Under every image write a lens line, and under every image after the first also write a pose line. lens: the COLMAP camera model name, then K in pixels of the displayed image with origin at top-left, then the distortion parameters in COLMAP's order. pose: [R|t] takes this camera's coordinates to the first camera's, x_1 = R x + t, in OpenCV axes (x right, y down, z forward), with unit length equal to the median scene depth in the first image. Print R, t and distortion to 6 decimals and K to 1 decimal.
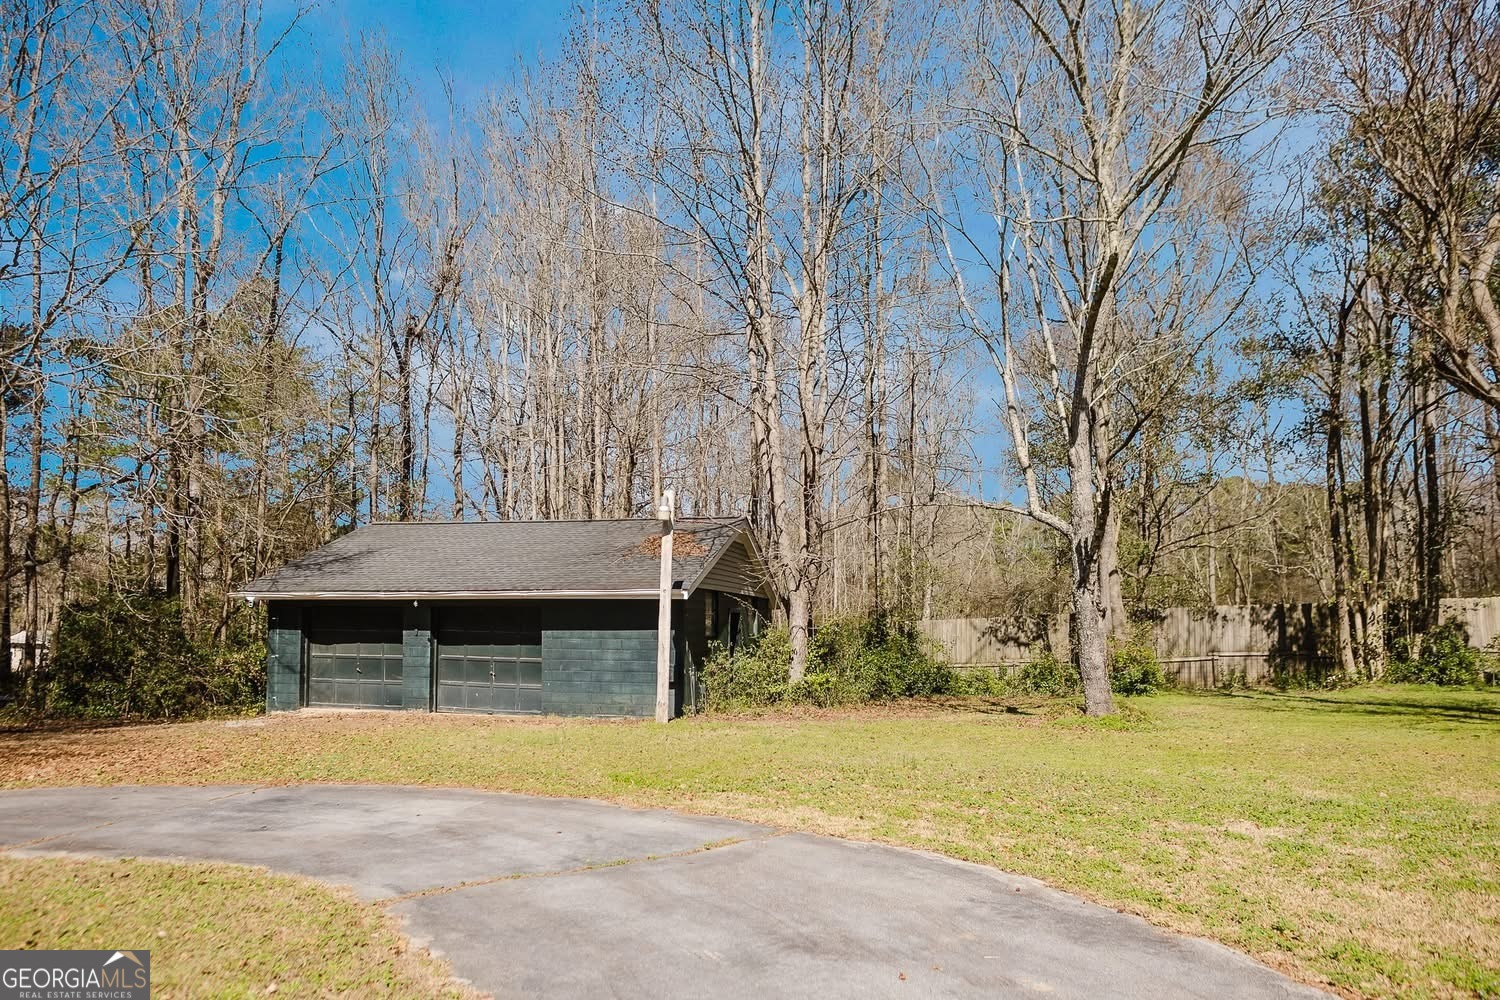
lens RADIAL K [[904.8, 0, 747.9], [0, 904.8, 546.3], [0, 0, 1]] dist [-0.001672, 0.001294]
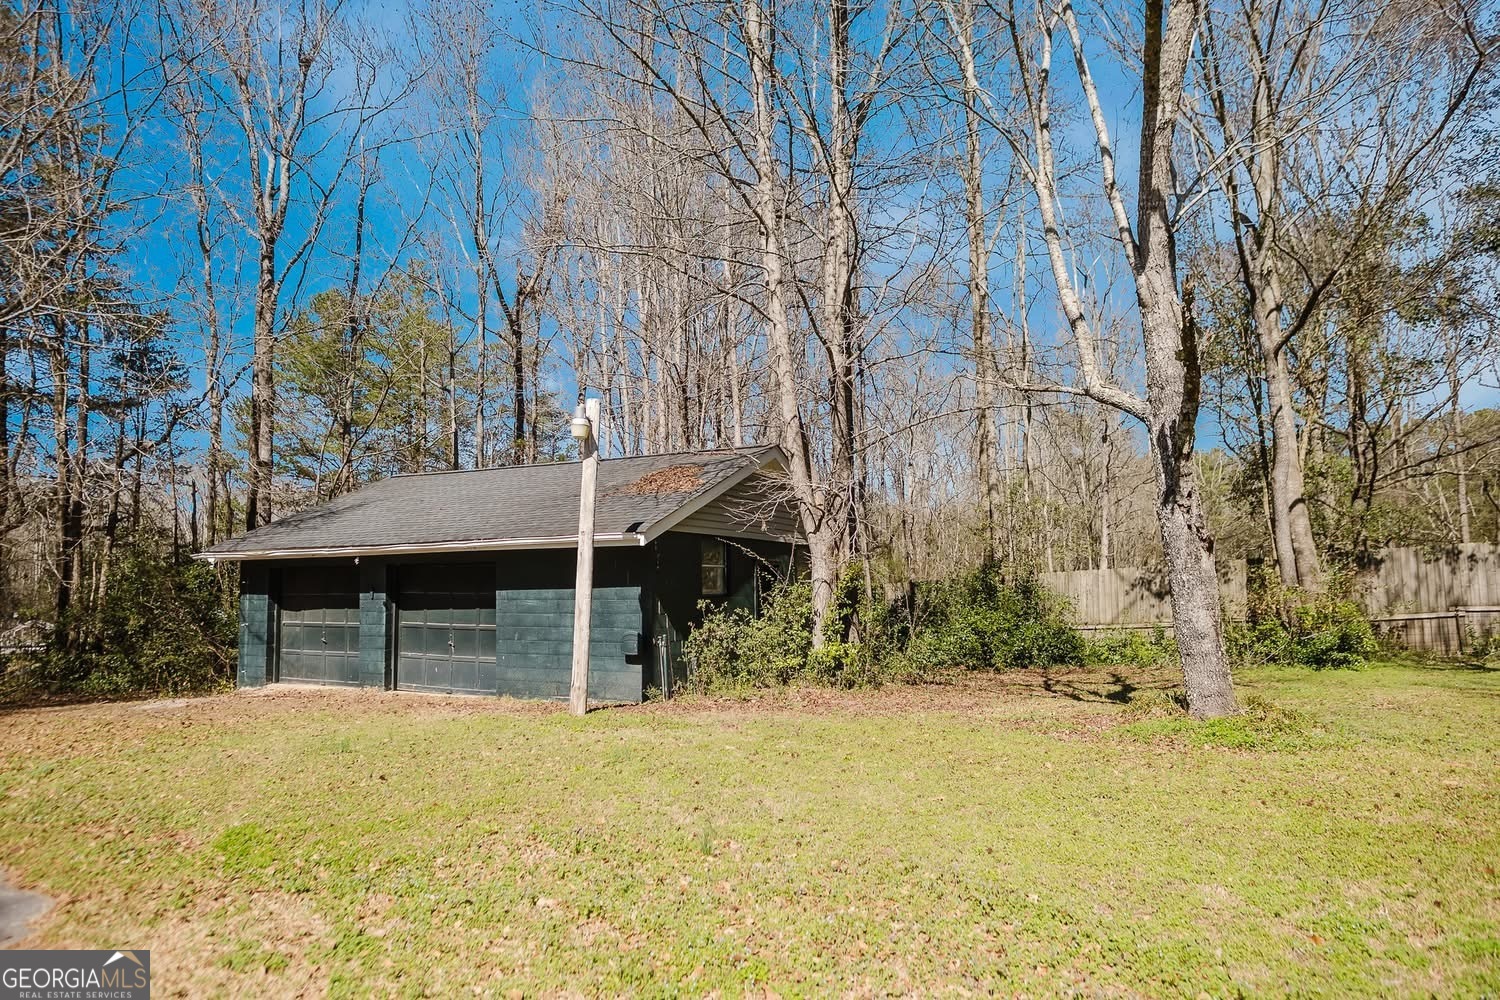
lens RADIAL K [[888.2, 0, 750.6], [0, 888.2, 482.2], [0, 0, 1]] dist [-0.004012, 0.001176]
pose [[0.978099, -0.041397, -0.203984, 0.153510], [0.035356, 0.998824, -0.033176, 0.029441], [0.205118, 0.025238, 0.978412, 0.256554]]
